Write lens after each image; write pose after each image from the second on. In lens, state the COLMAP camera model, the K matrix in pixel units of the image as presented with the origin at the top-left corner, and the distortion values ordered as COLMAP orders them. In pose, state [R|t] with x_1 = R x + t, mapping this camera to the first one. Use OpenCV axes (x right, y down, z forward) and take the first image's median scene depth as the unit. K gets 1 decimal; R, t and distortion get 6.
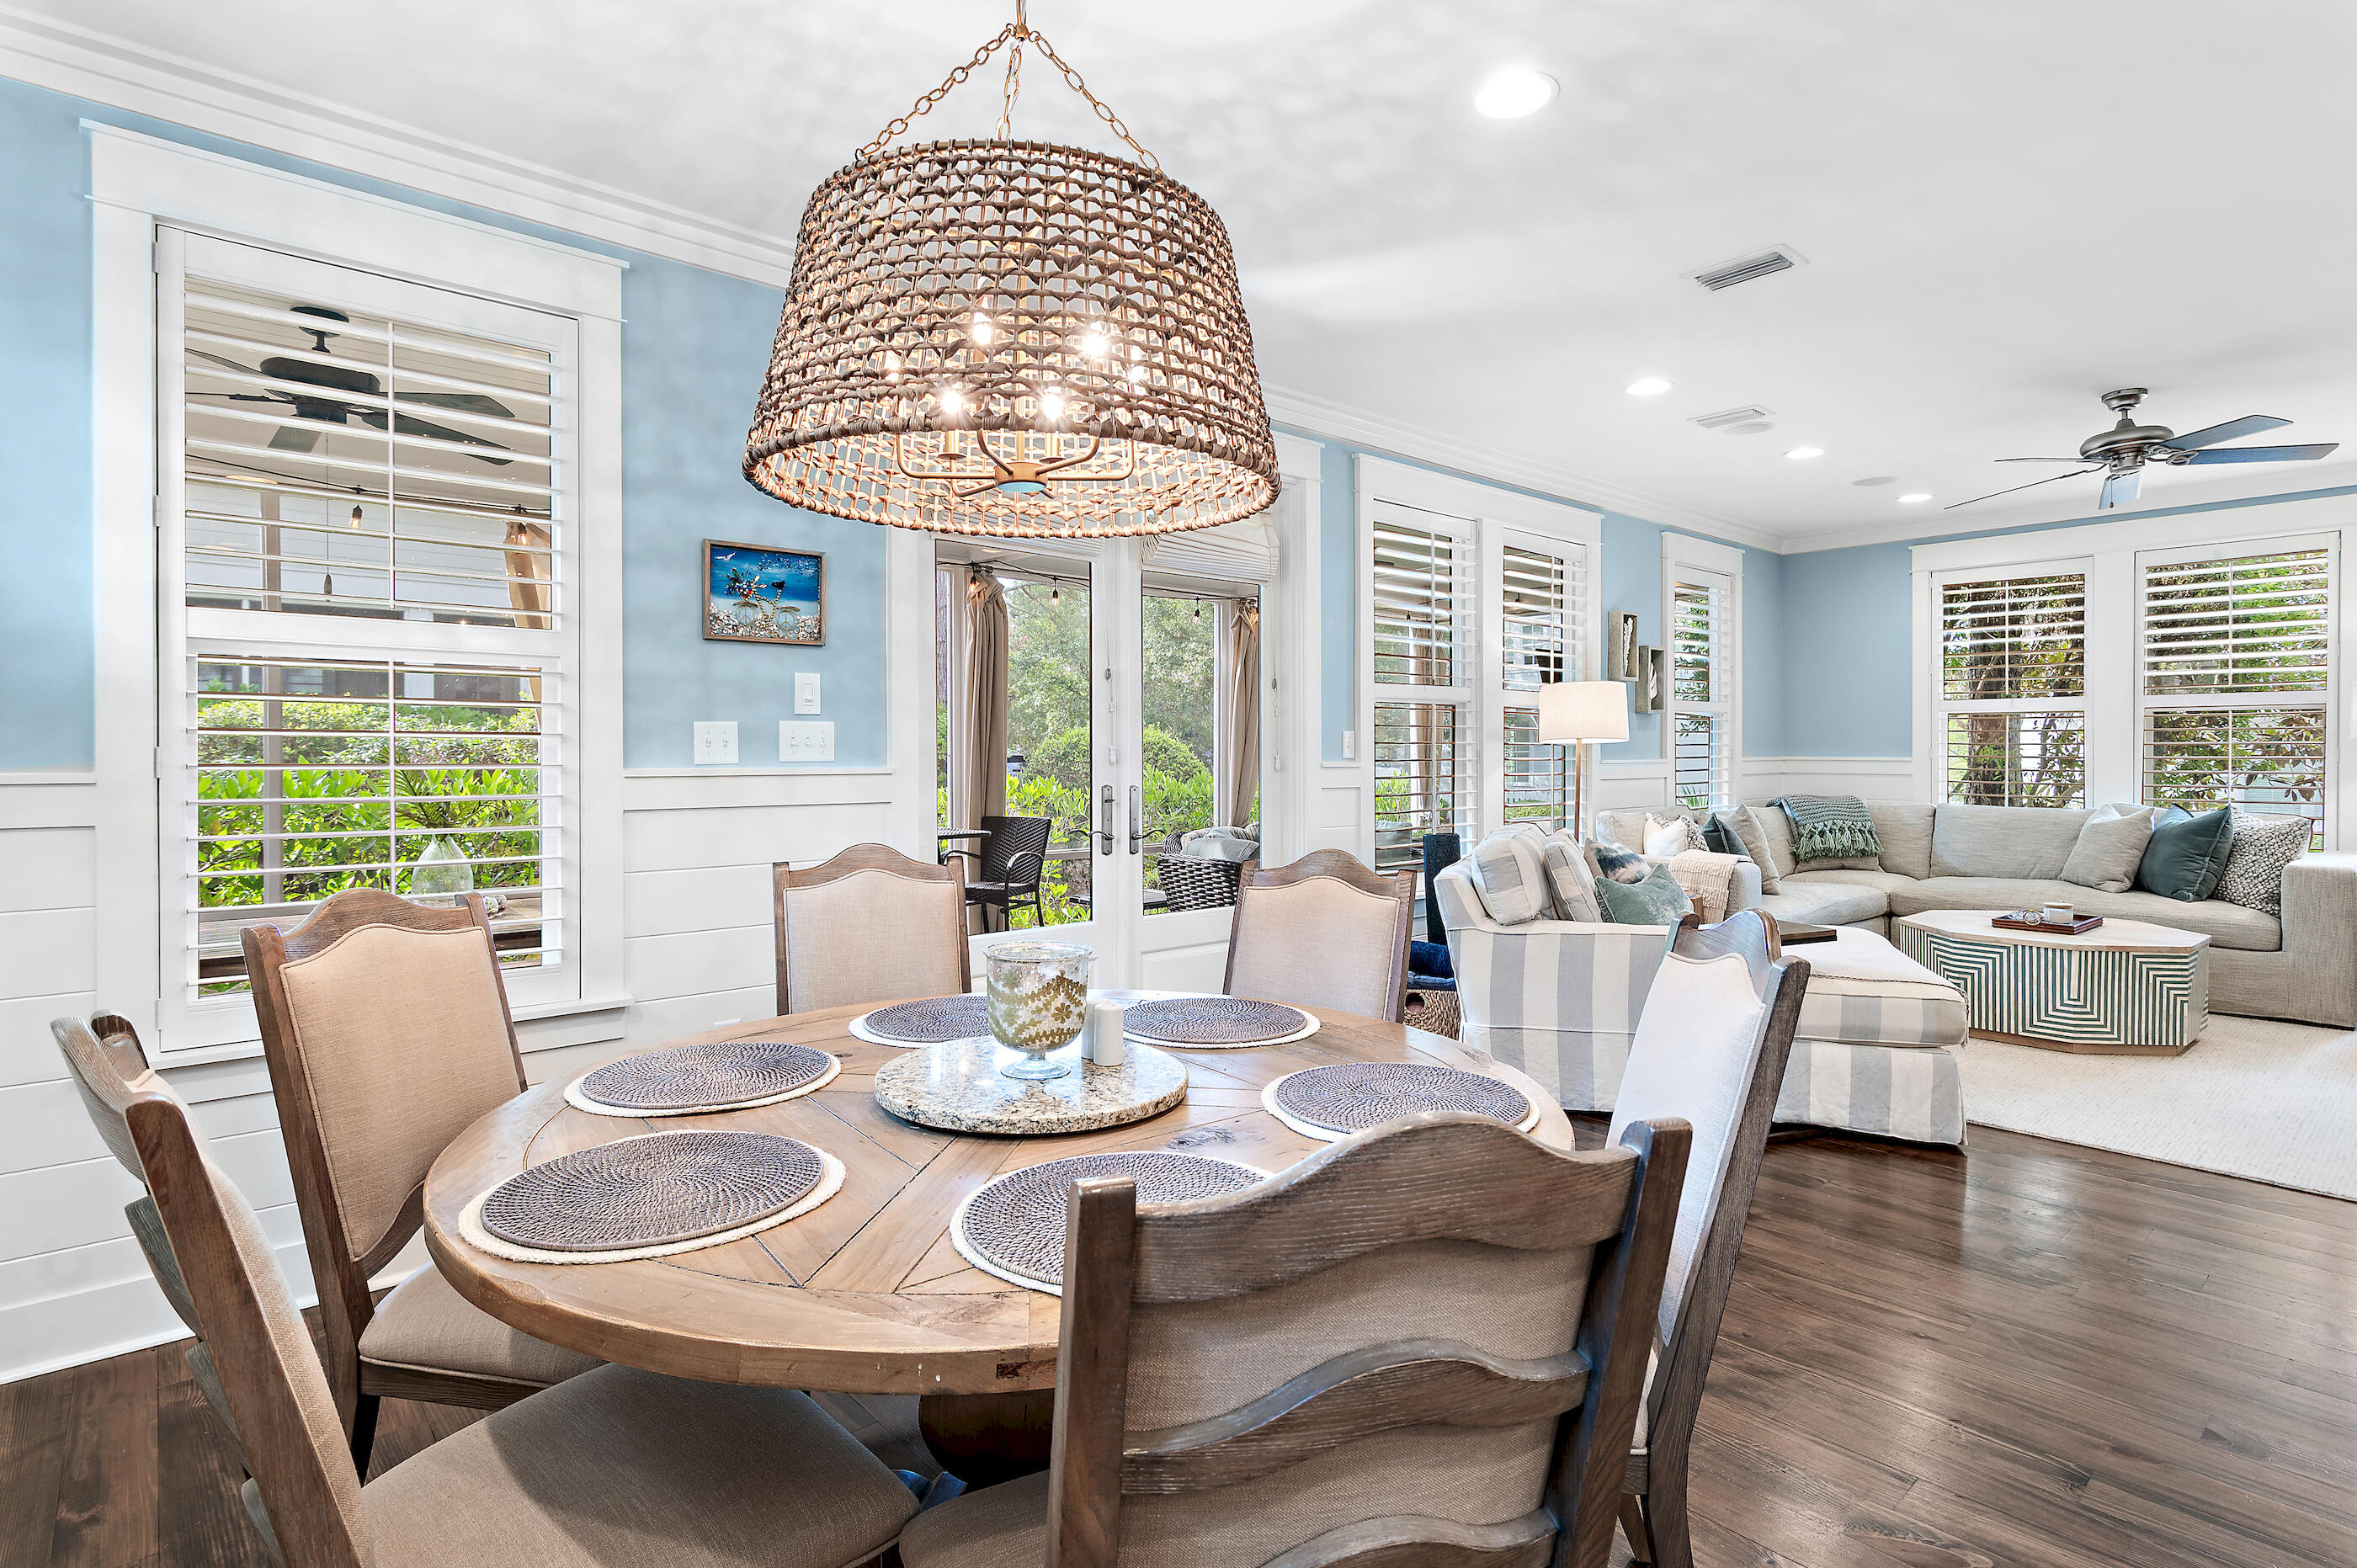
lens RADIAL K [[1171.8, 0, 1181.9], [0, 1171.8, 760.5], [0, 0, 1]] dist [-0.002964, -0.001271]
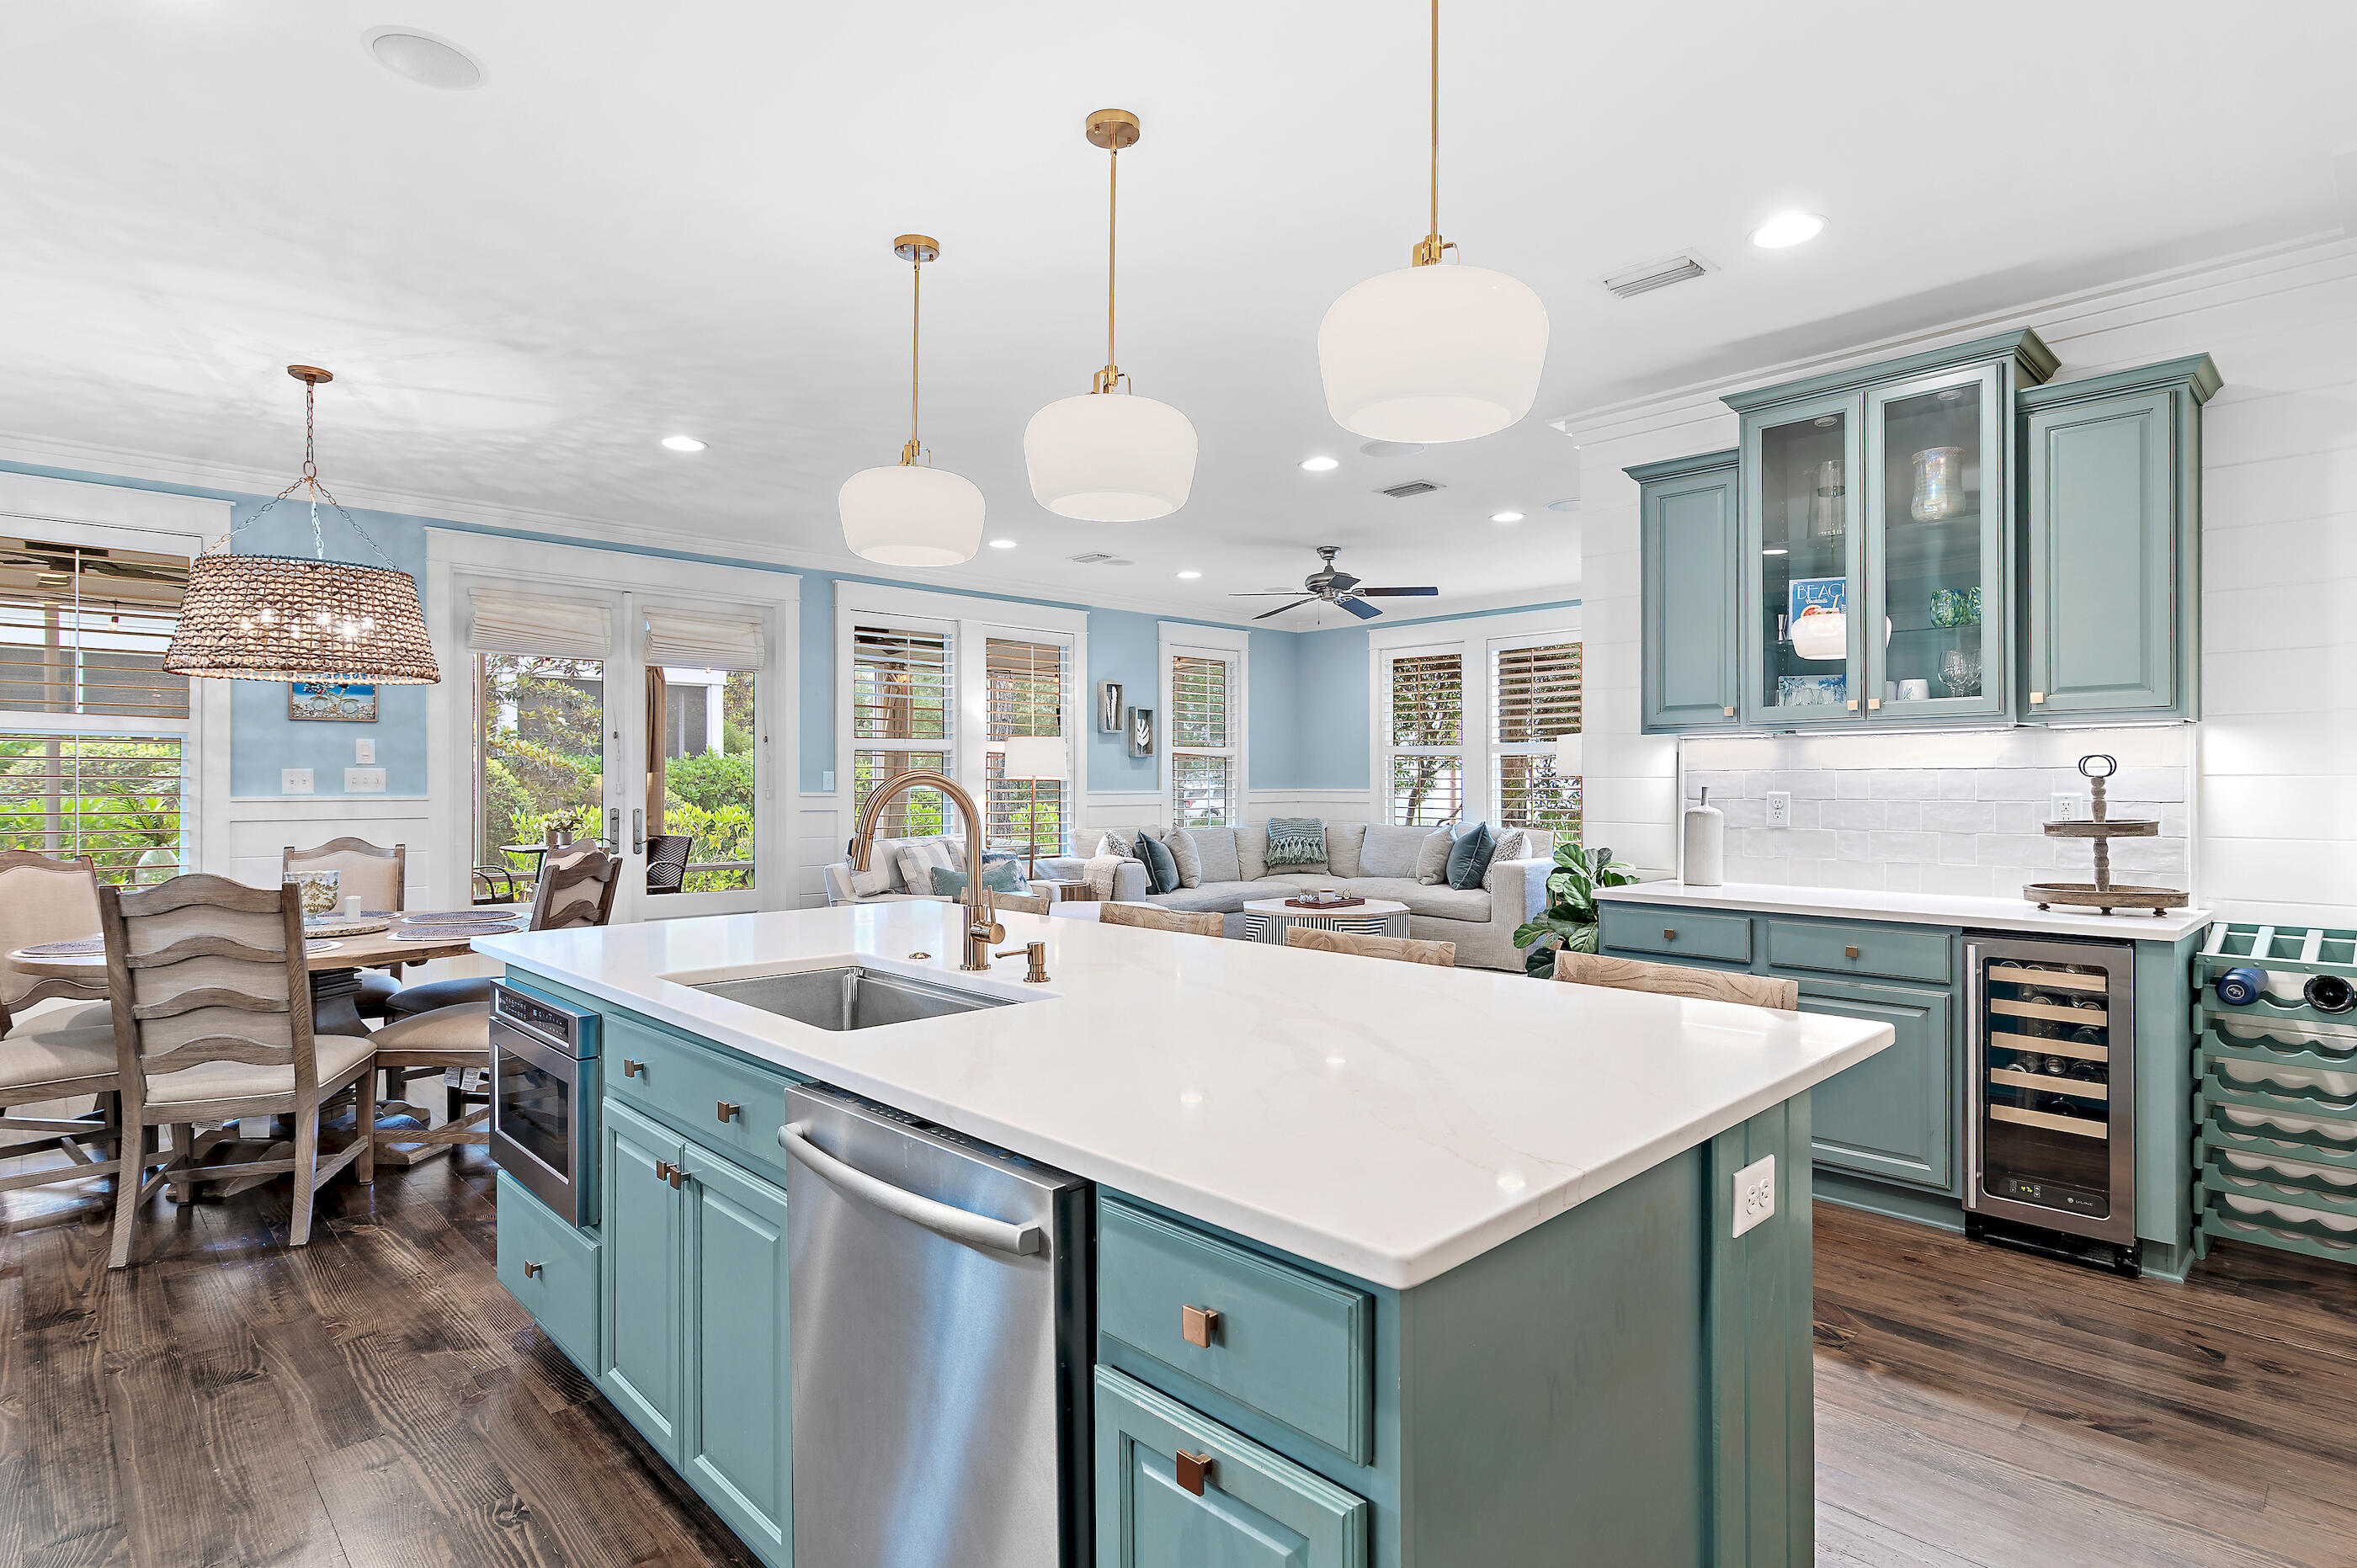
lens RADIAL K [[1171.8, 0, 1162.9], [0, 1171.8, 783.9], [0, 0, 1]] dist [-0.002964, -0.001271]
pose [[0.998576, -0.000507, 0.053338, 0.537234], [0.000918, 0.999970, -0.007672, 0.001827], [-0.053332, 0.007710, 0.998547, -0.528881]]
